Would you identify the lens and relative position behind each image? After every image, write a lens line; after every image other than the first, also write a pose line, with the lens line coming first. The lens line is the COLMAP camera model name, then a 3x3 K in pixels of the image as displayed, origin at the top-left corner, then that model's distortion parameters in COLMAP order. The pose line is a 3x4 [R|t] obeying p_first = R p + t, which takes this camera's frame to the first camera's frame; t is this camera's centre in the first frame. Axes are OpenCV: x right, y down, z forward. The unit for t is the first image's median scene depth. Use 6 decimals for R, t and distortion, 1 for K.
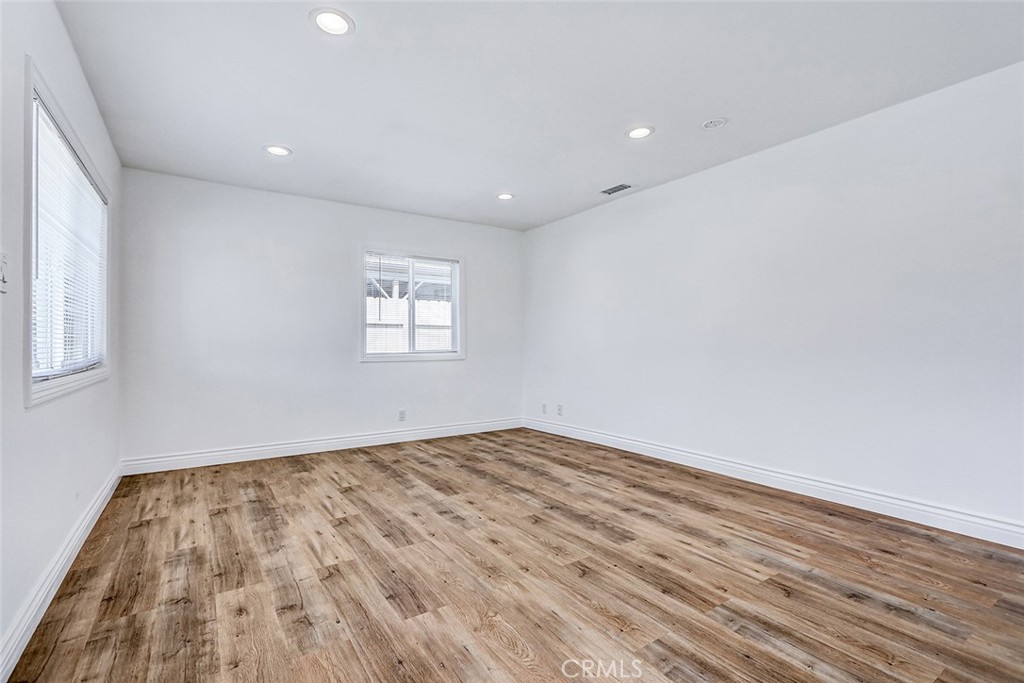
lens RADIAL K [[466.0, 0, 492.1], [0, 466.0, 341.3], [0, 0, 1]] dist [0.000674, -0.000146]
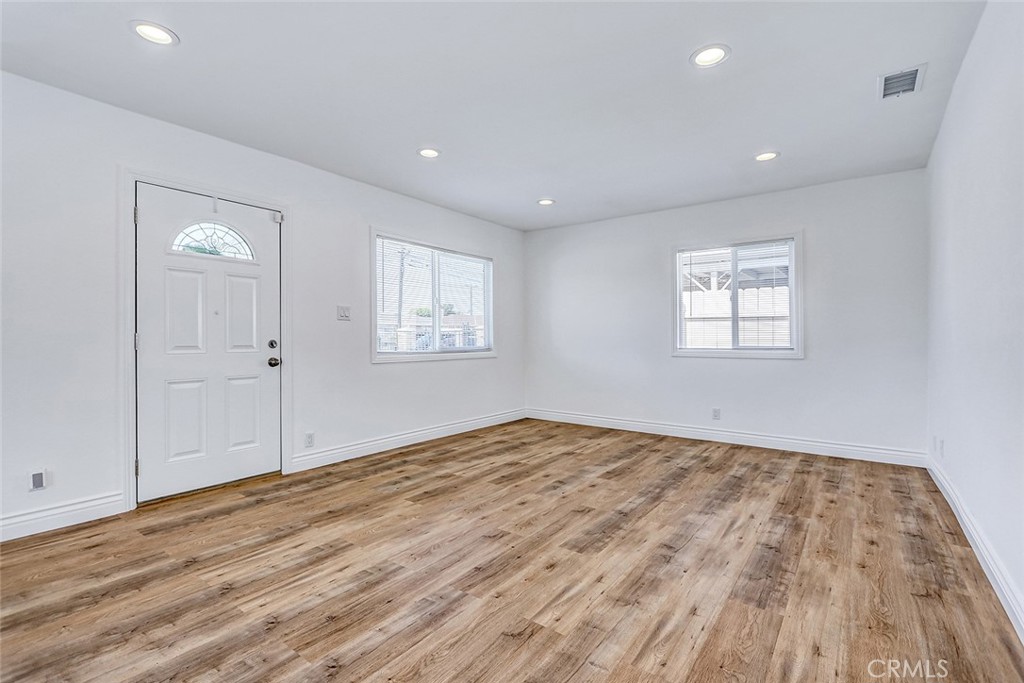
lens RADIAL K [[467.3, 0, 511.7], [0, 467.3, 324.8], [0, 0, 1]] dist [0.008735, -0.000043]
pose [[0.351359, -0.024470, -0.935921, 1.081845], [0.002133, 0.999677, -0.025336, 0.000289], [0.936238, 0.006906, 0.351297, 0.522242]]
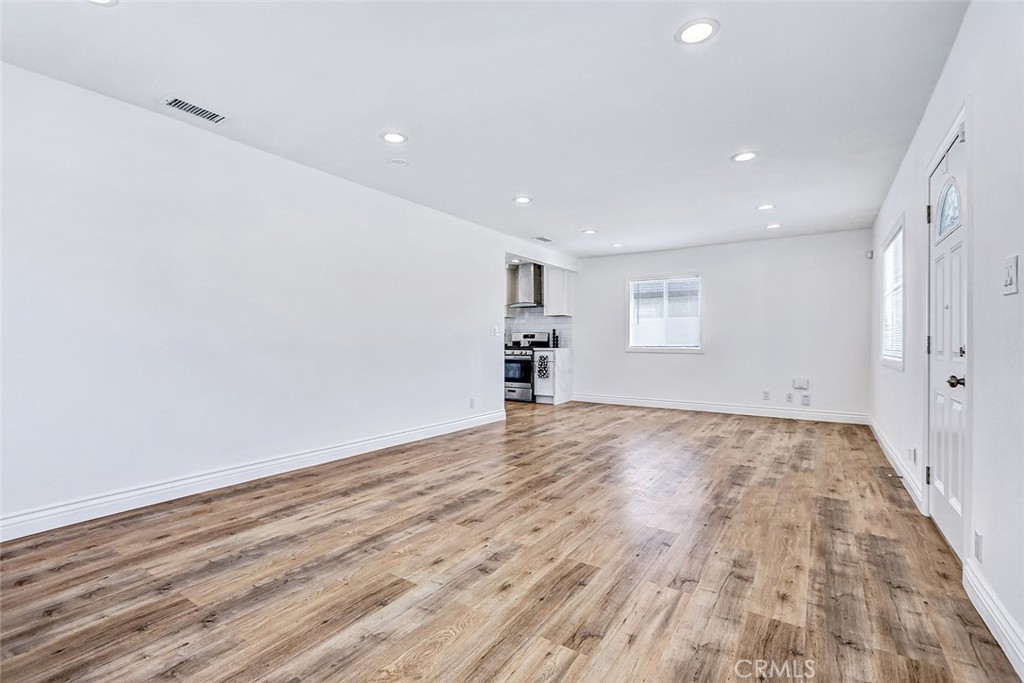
lens RADIAL K [[462.4, 0, 512.0], [0, 462.4, 366.7], [0, 0, 1]] dist [0.001433, 0.000260]
pose [[-0.405216, -0.050778, 0.912810, -0.862059], [-0.008144, 0.998617, 0.051936, 0.009421], [-0.914185, 0.013611, -0.405069, 1.398677]]
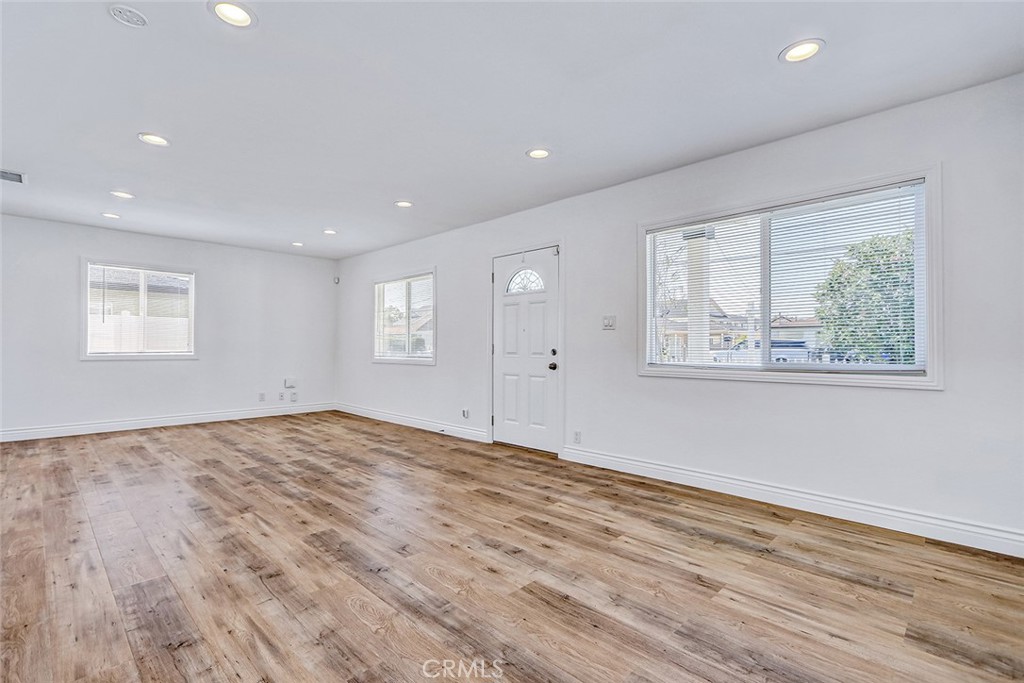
lens RADIAL K [[466.0, 0, 492.1], [0, 466.0, 341.3], [0, 0, 1]] dist [0.000674, -0.000146]
pose [[-0.978316, -0.005396, -0.207049, 0.123288], [-0.001660, 0.999833, -0.018218, 0.011857], [0.207113, -0.017479, -0.978161, 2.016438]]
